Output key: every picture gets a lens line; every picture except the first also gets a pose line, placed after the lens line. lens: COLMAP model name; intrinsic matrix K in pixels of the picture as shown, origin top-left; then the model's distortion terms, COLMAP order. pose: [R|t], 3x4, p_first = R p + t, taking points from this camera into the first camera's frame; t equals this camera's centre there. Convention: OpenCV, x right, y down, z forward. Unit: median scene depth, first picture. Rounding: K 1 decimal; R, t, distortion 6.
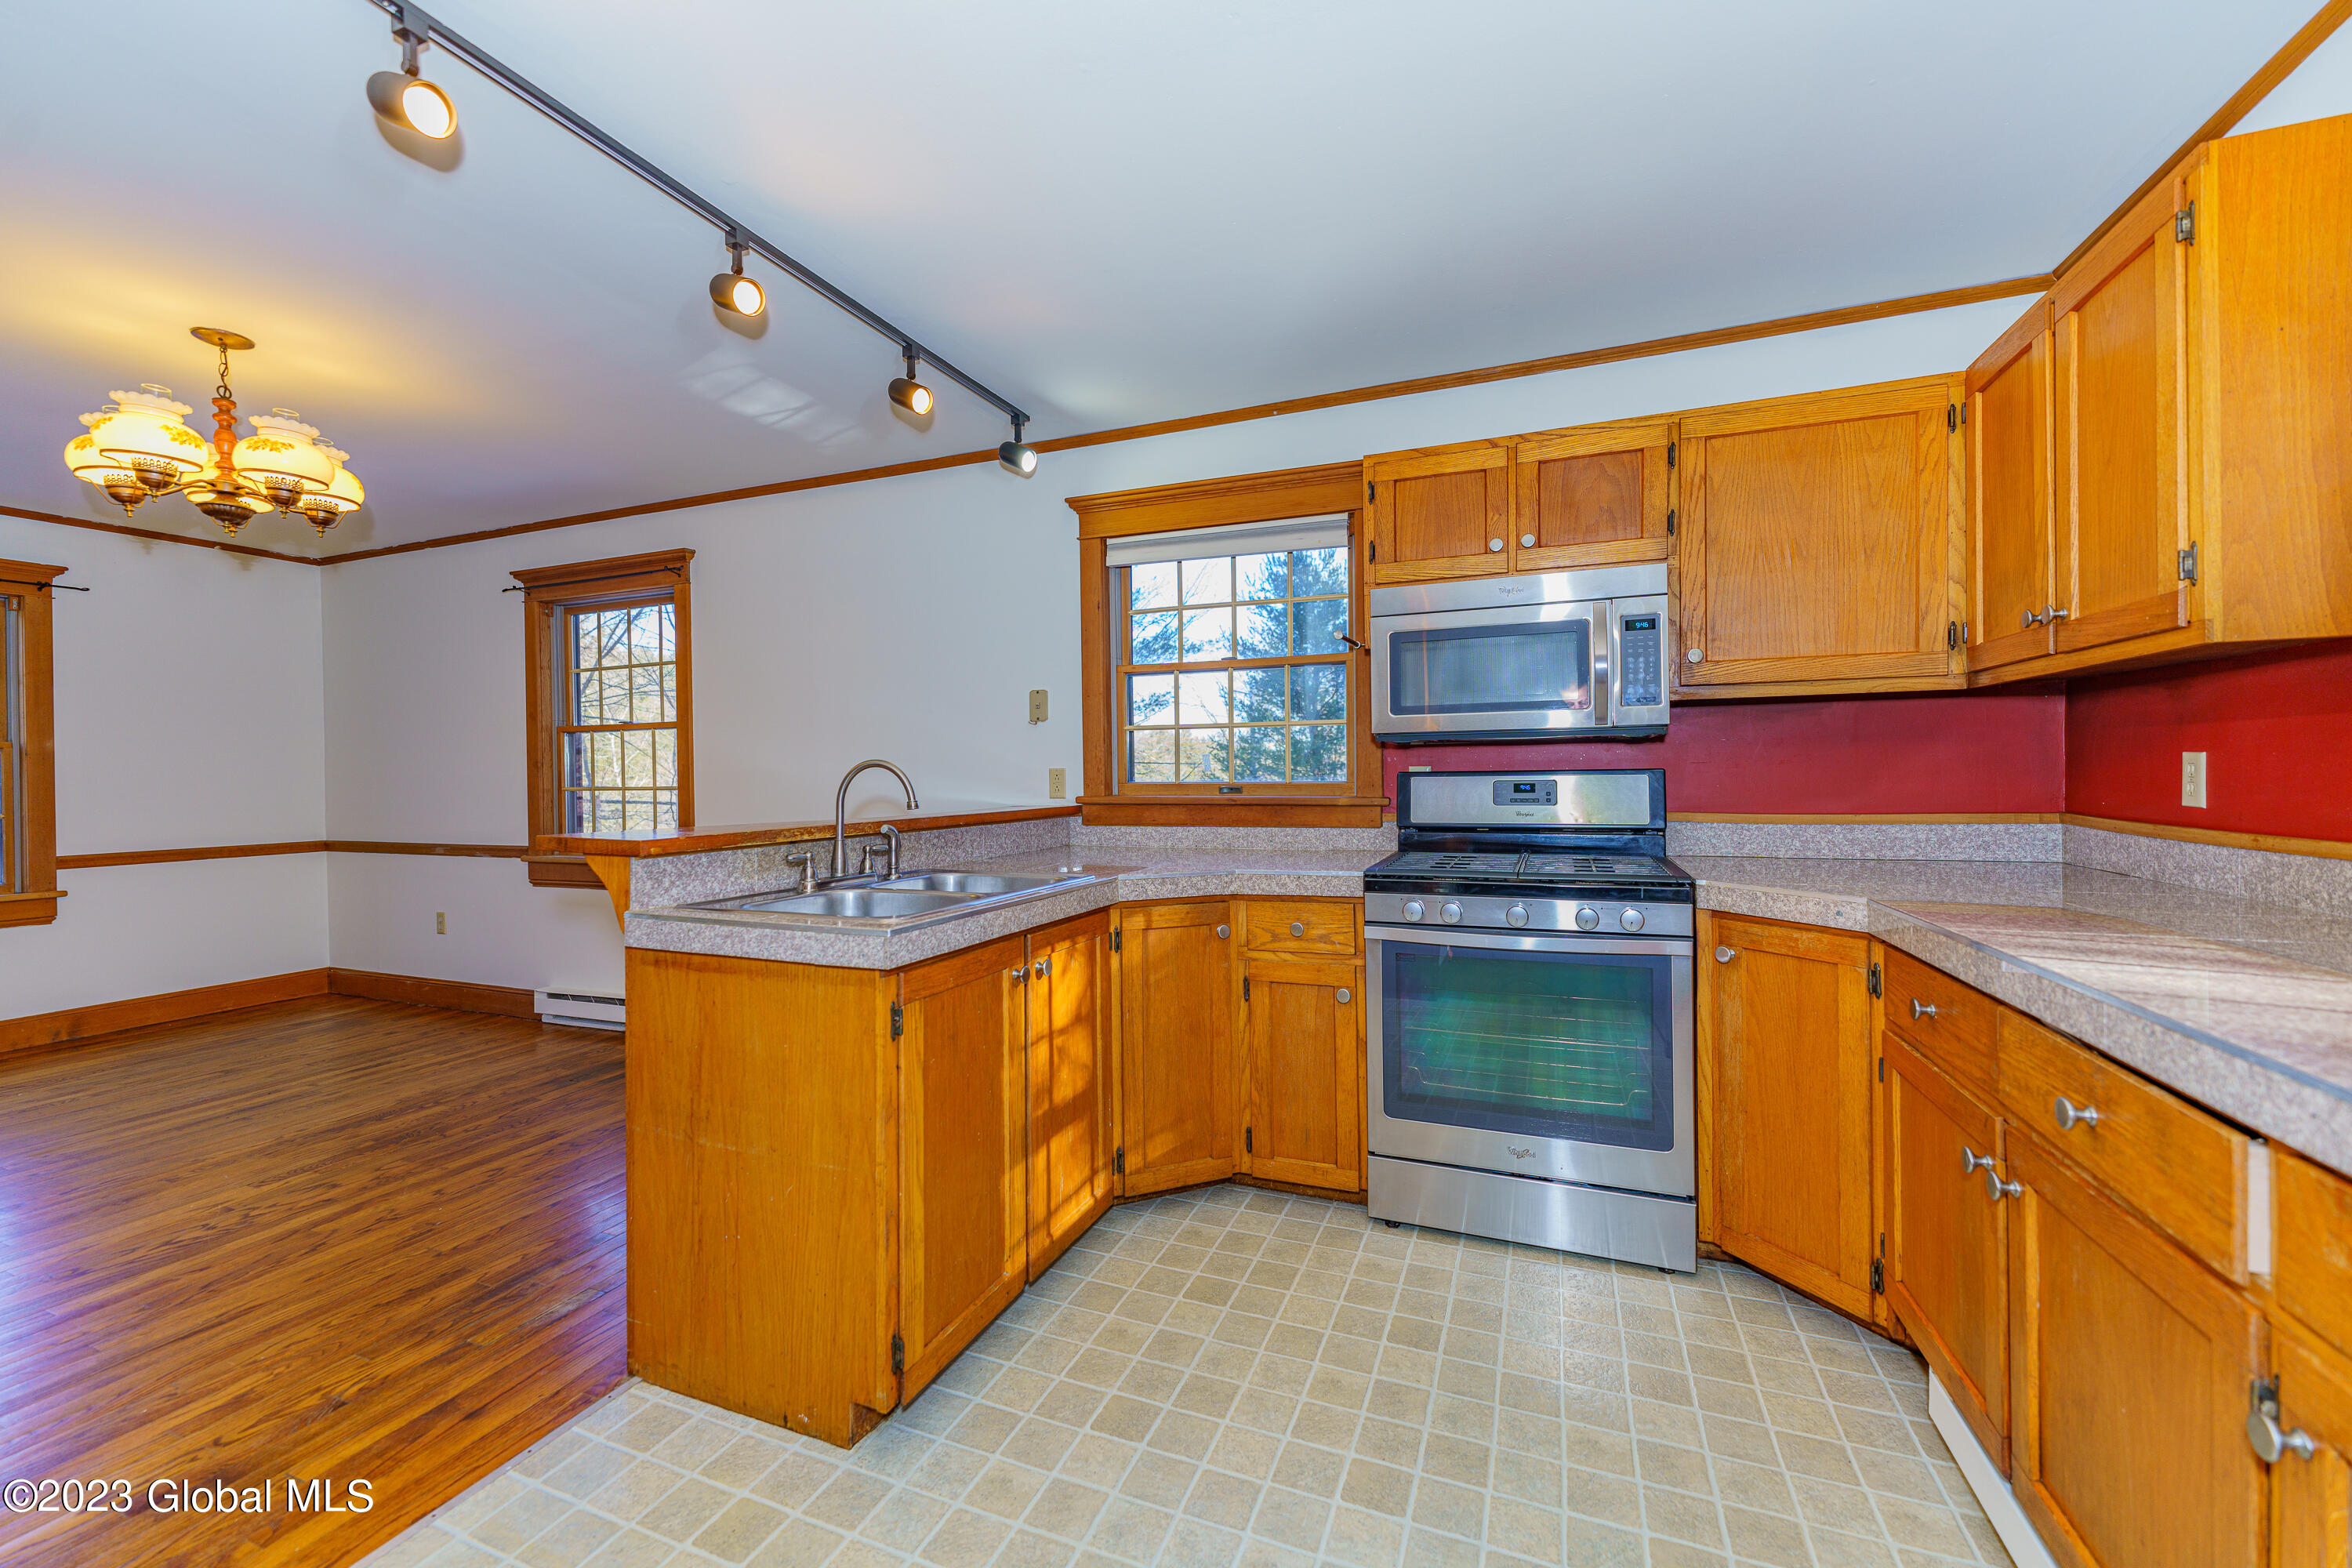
lens RADIAL K [[936.2, 0, 1173.3], [0, 936.2, 779.6], [0, 0, 1]] dist [0.001328, -0.000255]
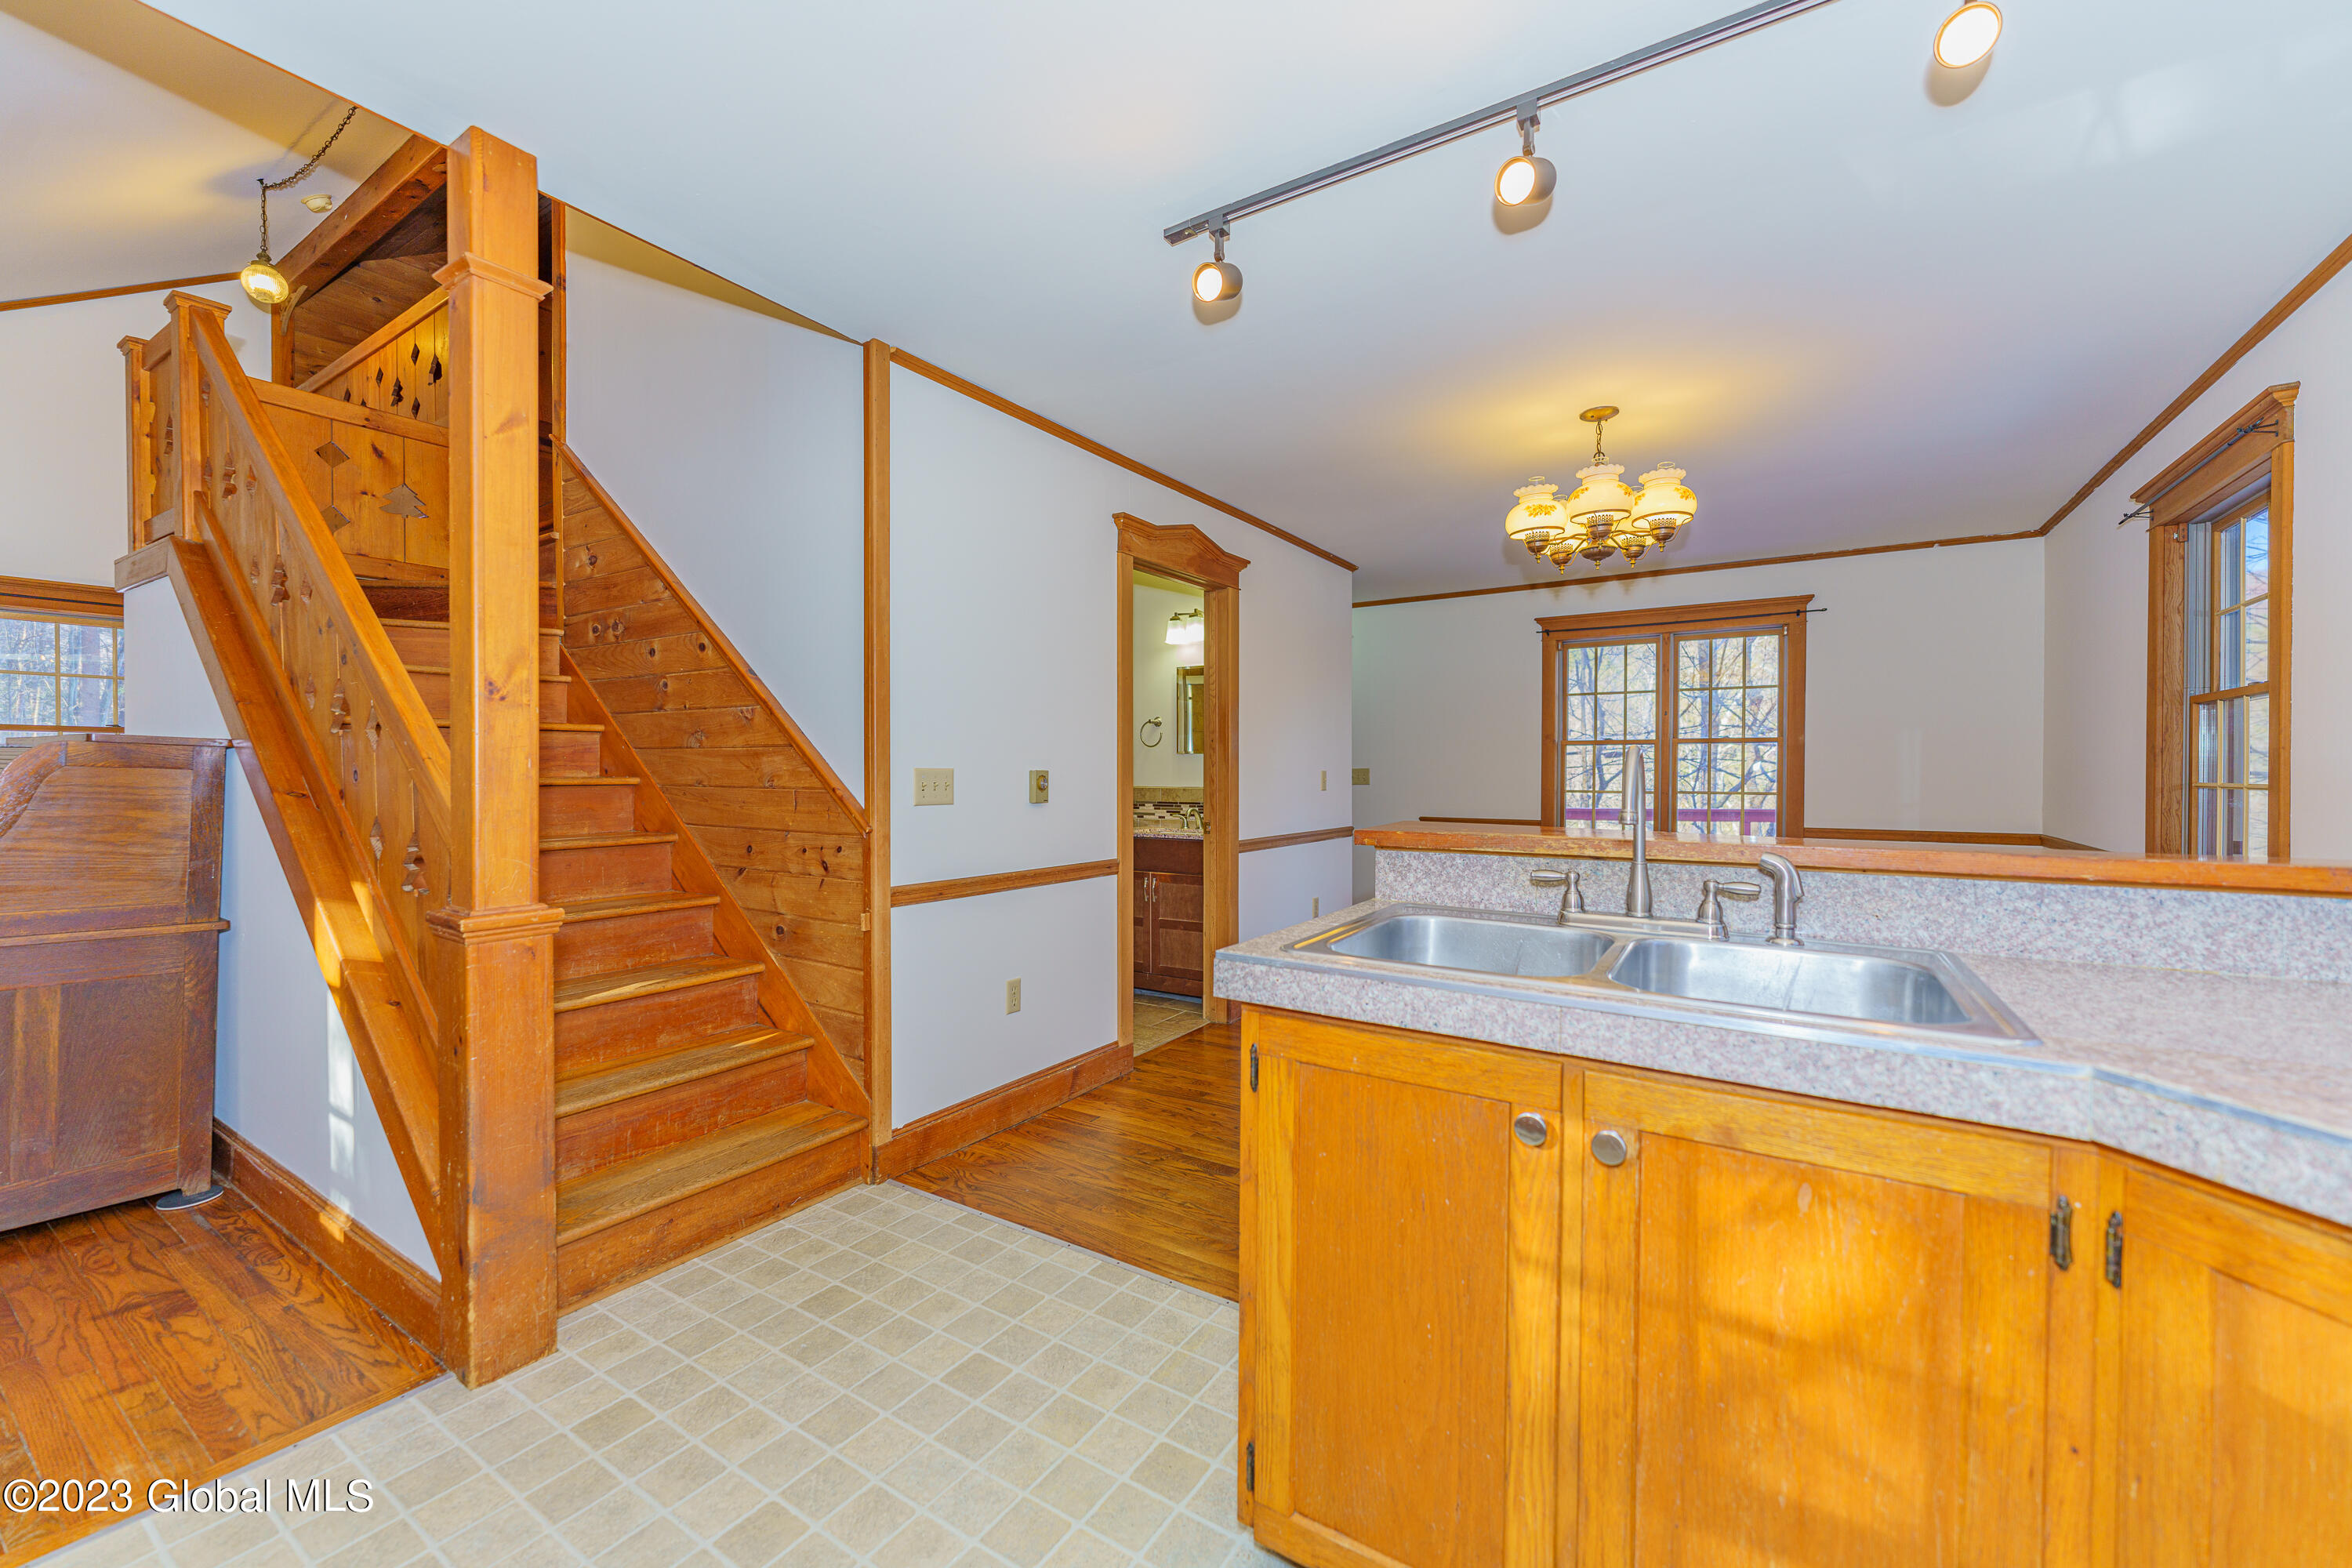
lens RADIAL K [[936.2, 0, 1173.3], [0, 936.2, 779.6], [0, 0, 1]] dist [0.001328, -0.000255]
pose [[-0.192475, 0.021306, -0.981071, 0.325682], [-0.006691, 0.999713, 0.023024, -0.008515], [0.981279, 0.010996, -0.192277, 0.685854]]
